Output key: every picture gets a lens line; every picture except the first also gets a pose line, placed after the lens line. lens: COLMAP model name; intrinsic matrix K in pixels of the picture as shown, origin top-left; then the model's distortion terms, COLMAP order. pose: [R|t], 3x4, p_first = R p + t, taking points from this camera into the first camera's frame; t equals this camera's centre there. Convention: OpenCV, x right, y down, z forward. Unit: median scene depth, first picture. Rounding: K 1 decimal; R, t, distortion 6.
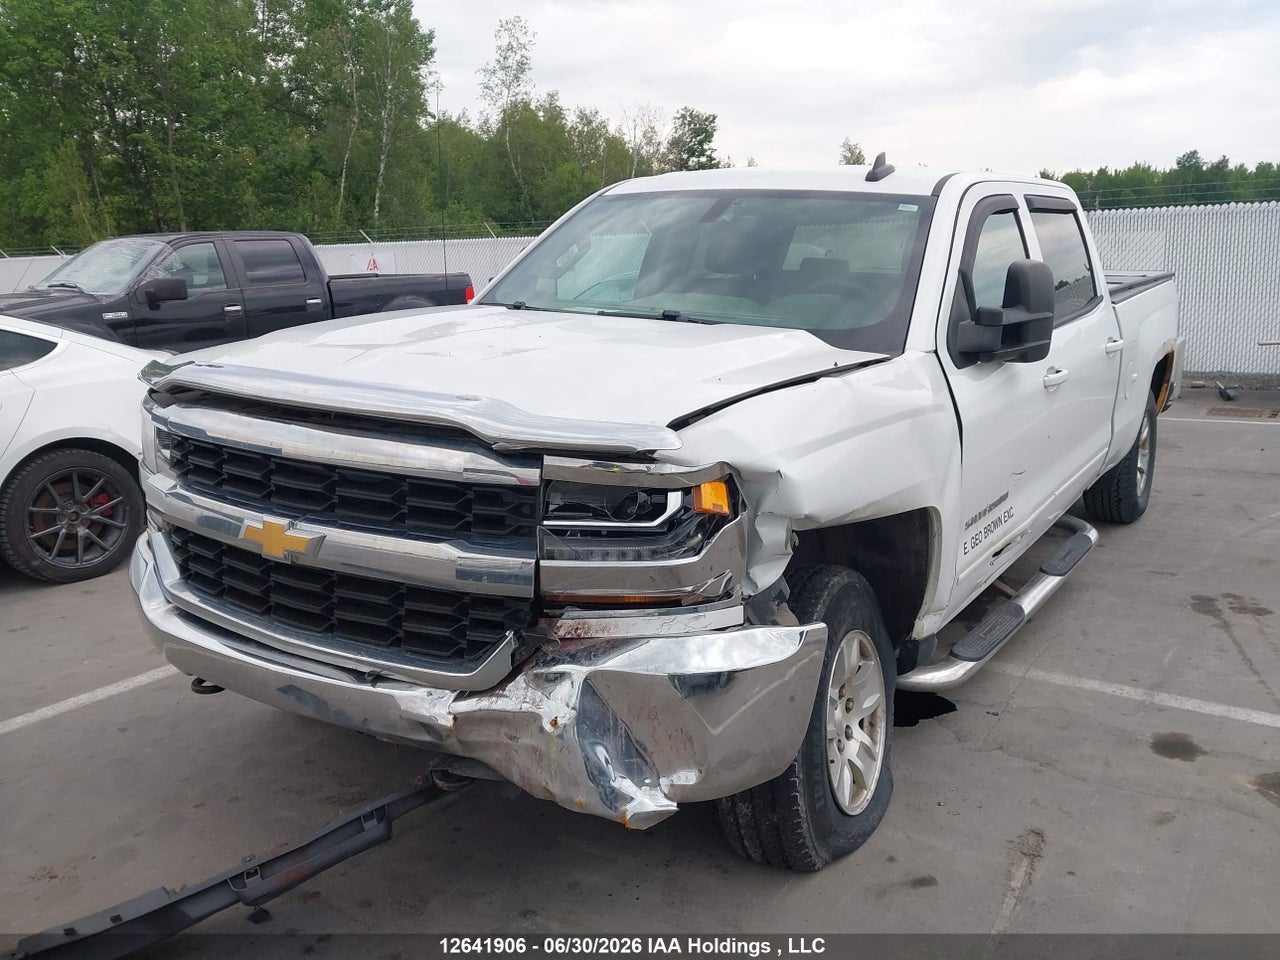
lens RADIAL K [[904.2, 0, 640.0], [0, 904.2, 480.0], [0, 0, 1]] dist [0.019817, -0.000548]
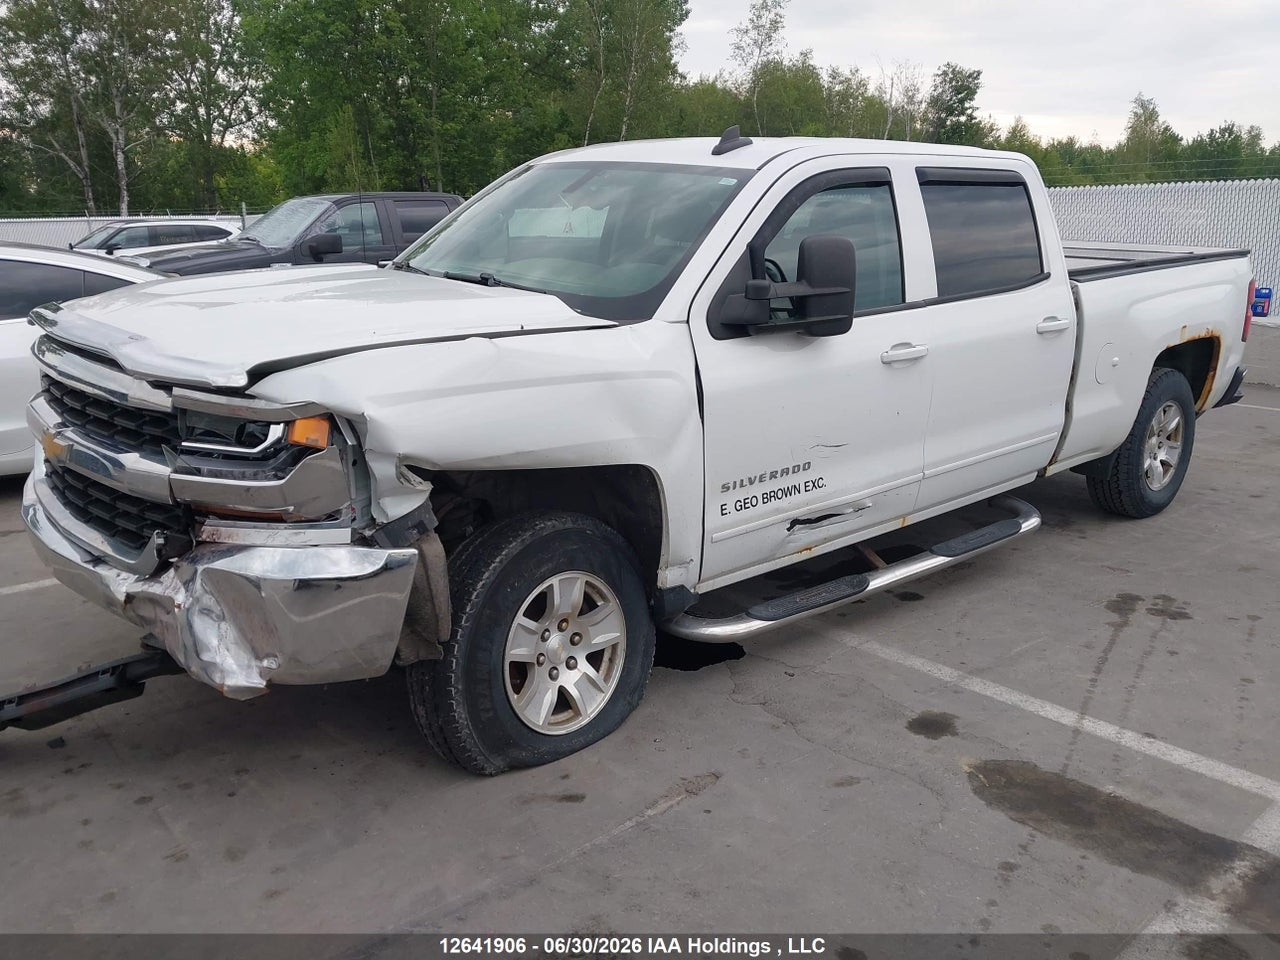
lens RADIAL K [[886.2, 0, 640.7], [0, 886.2, 472.2], [0, 0, 1]] dist [0.032388, -0.006503]
pose [[0.973445, 0.078509, -0.215037, 0.514790], [-0.070844, 0.996554, 0.043132, -0.006408], [0.217682, -0.026752, 0.975653, -0.027881]]
